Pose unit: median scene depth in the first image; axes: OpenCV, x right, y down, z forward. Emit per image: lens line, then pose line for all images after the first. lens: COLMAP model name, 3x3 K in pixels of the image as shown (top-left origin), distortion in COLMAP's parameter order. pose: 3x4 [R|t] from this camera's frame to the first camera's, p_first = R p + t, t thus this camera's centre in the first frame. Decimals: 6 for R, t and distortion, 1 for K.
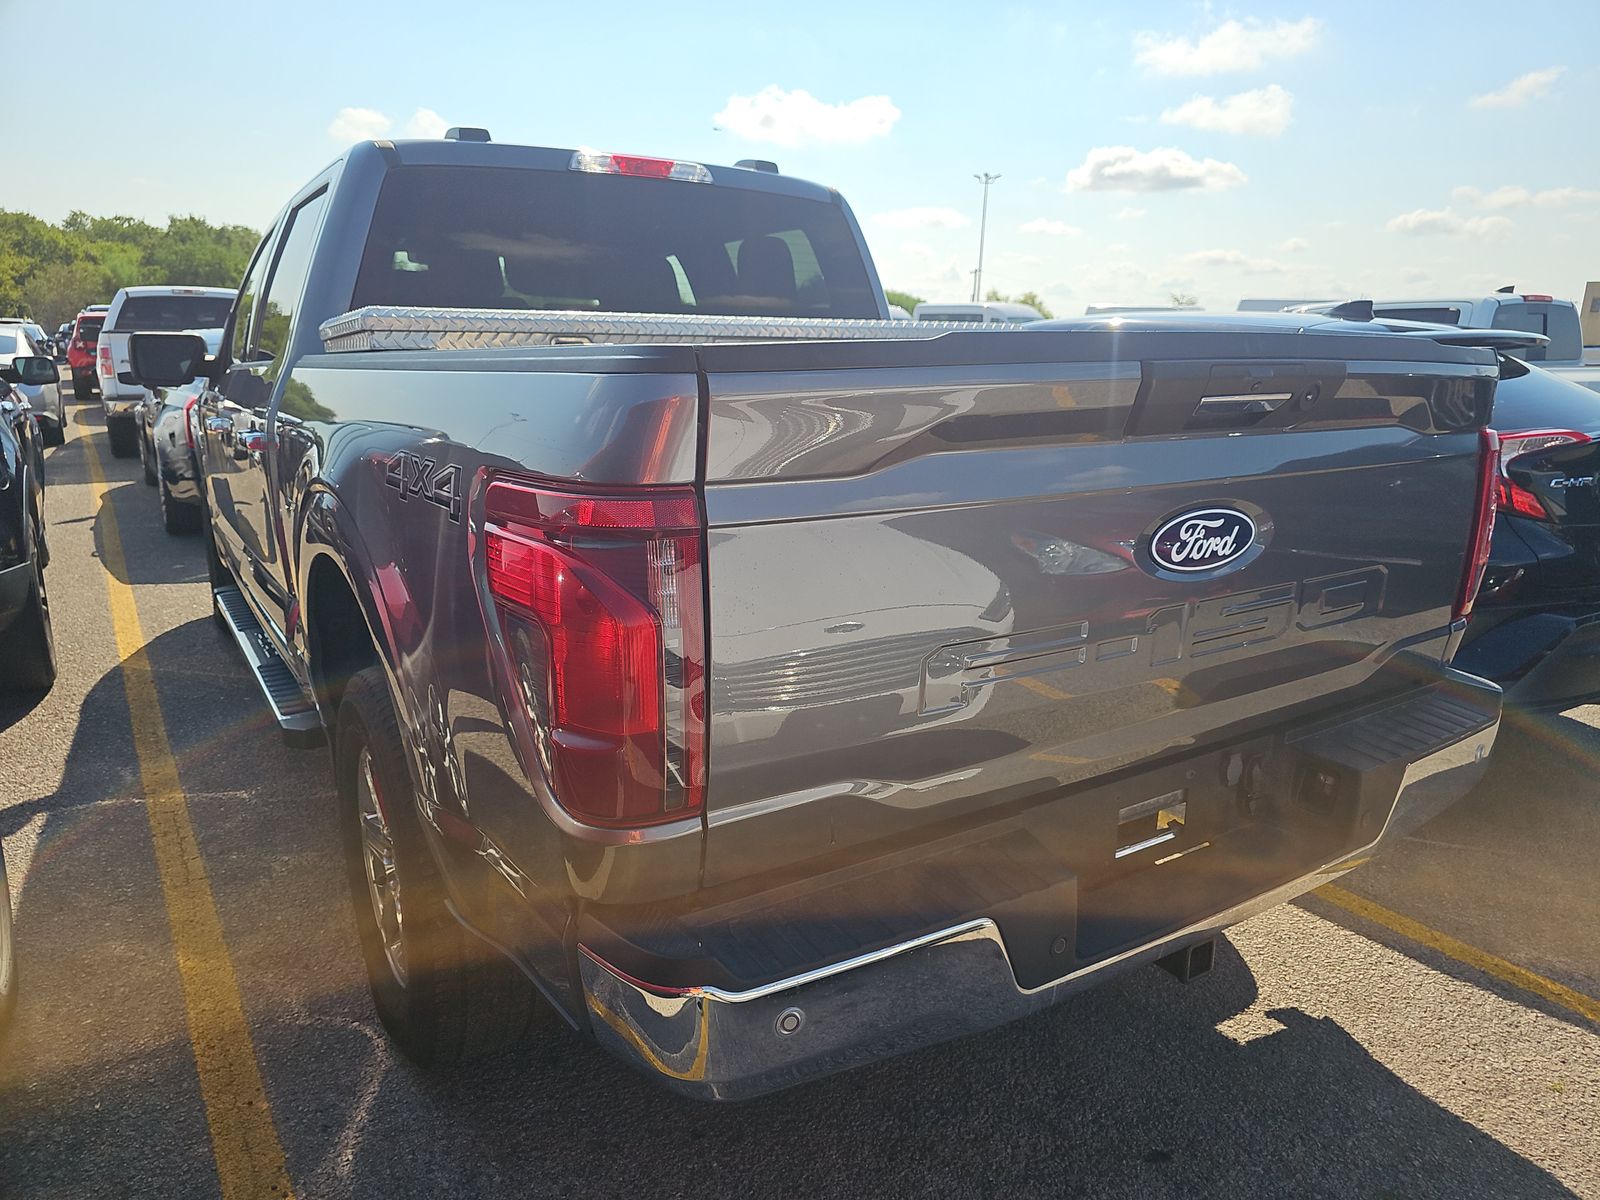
lens RADIAL K [[1063.3, 0, 791.1], [0, 1063.3, 593.9], [0, 0, 1]] dist [0.058672, -0.039303]
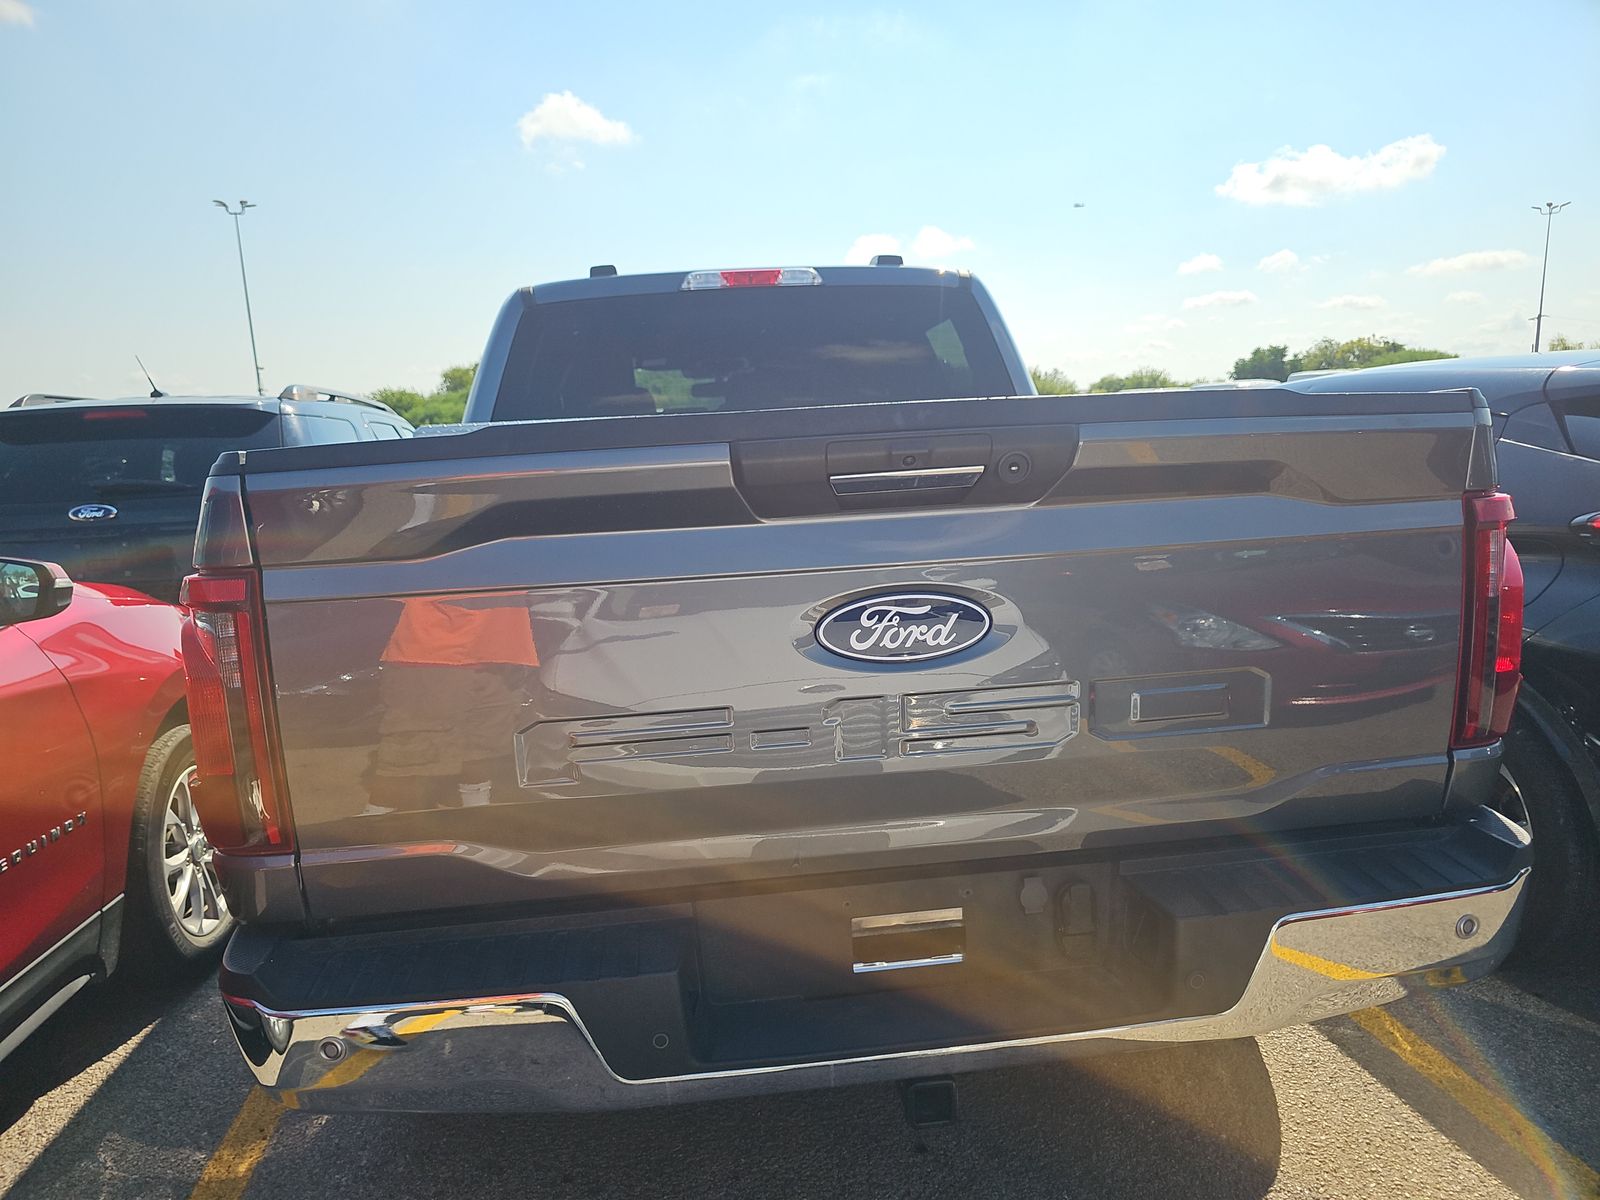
lens RADIAL K [[1063.3, 0, 791.1], [0, 1063.3, 593.9], [0, 0, 1]] dist [0.058672, -0.039303]
pose [[0.897566, 0.012067, -0.440715, 0.565715], [-0.047124, 0.996525, -0.068689, -0.009703], [0.438354, 0.082421, 0.895015, 0.110361]]
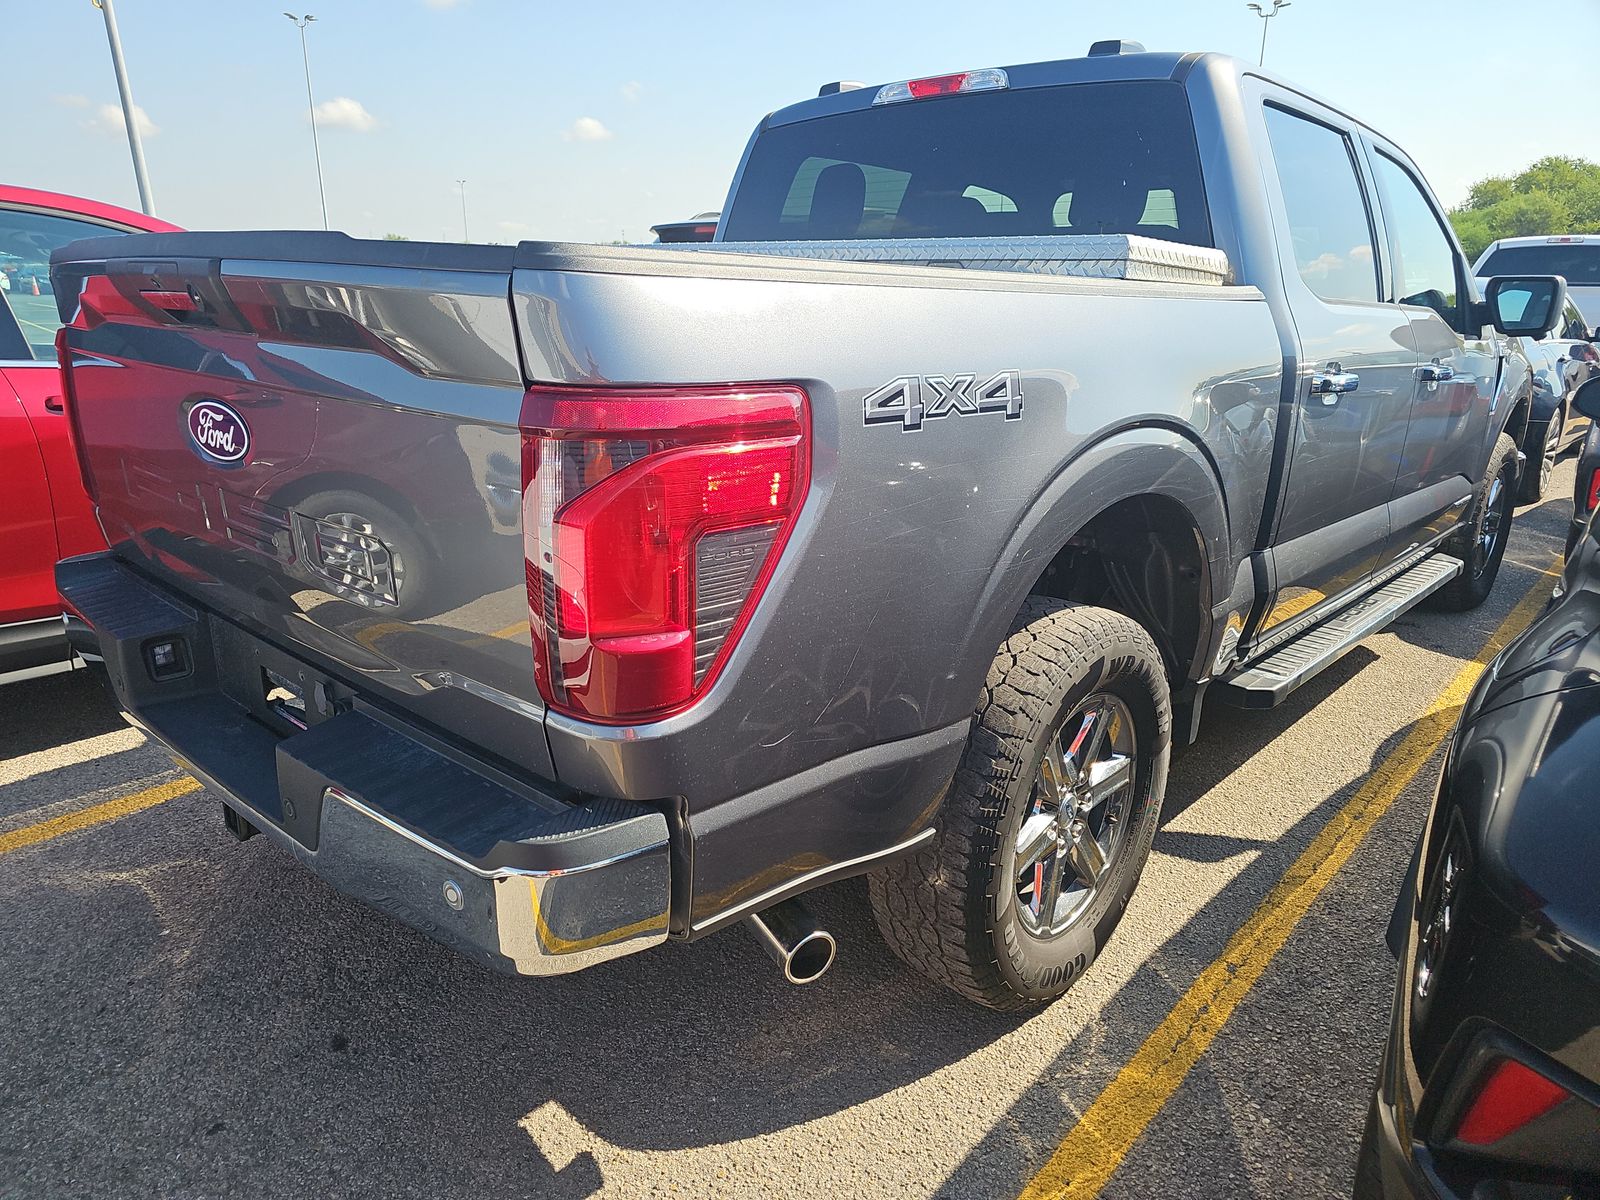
lens RADIAL K [[1063.3, 0, 791.1], [0, 1063.3, 593.9], [0, 0, 1]] dist [0.058672, -0.039303]
pose [[0.254126, 0.267227, -0.929521, 1.257915], [-0.236331, 0.949096, 0.208243, -0.203712], [0.937852, 0.166755, 0.304344, 0.983575]]
